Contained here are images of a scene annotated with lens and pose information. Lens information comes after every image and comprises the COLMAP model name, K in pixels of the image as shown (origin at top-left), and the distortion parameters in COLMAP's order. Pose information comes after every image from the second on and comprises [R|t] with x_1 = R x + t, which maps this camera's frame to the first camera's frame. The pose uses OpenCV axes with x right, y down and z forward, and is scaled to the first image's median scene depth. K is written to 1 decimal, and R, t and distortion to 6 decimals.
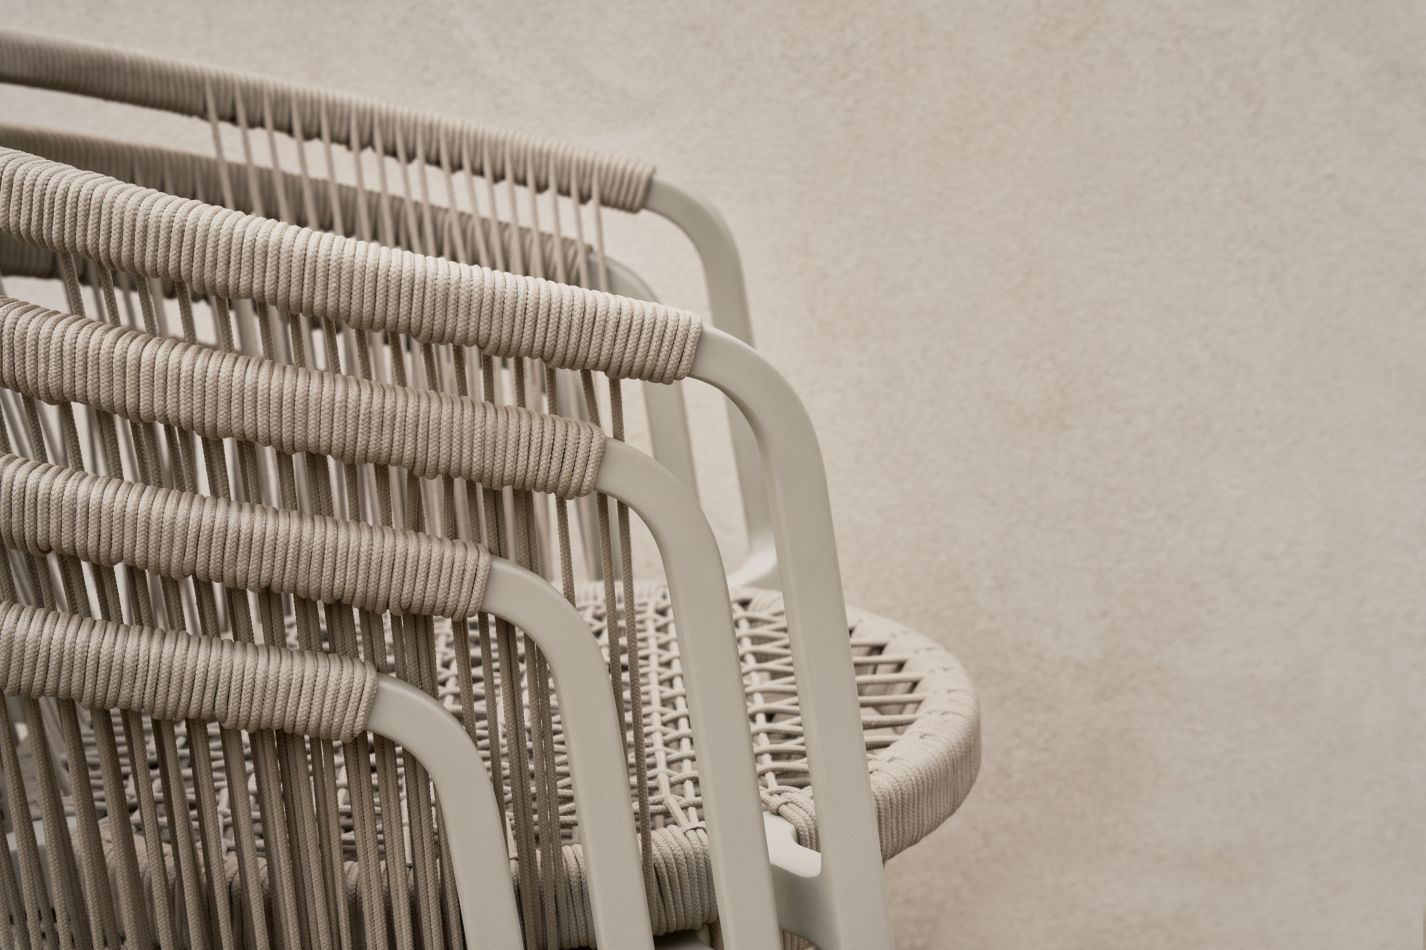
lens RADIAL K [[2819.3, 0, 712.5], [0, 2819.3, 476.8], [0, 0, 1]] dist [0.273433, 0.000000]
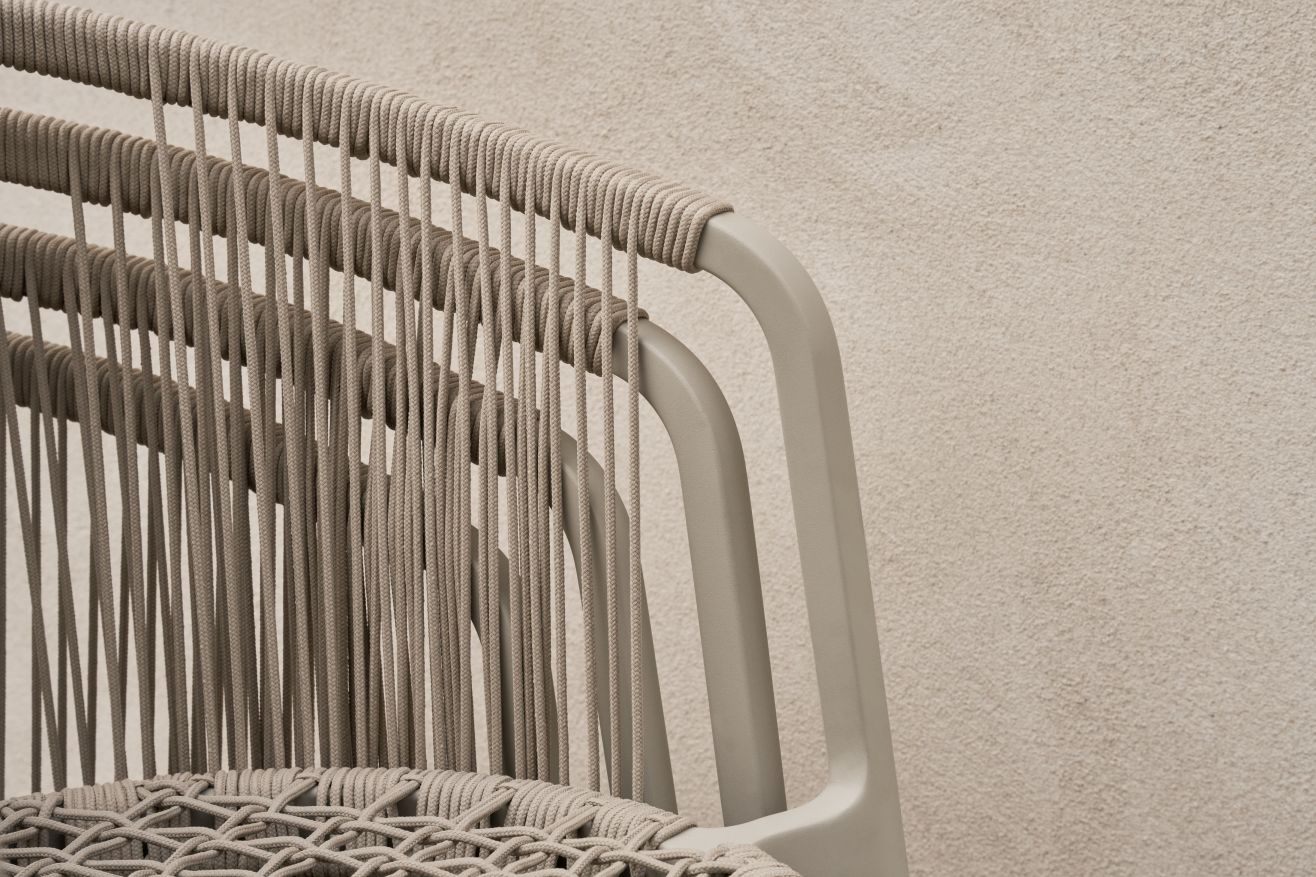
lens RADIAL K [[2440.5, 0, 658.8], [0, 2440.5, 442.1], [0, 0, 1]] dist [0.225036, 0.000000]
pose [[0.875145, 0.123987, -0.467705, 0.223517], [-0.117119, 0.992148, 0.043868, -0.067436], [0.469472, 0.016386, 0.882795, 0.407706]]
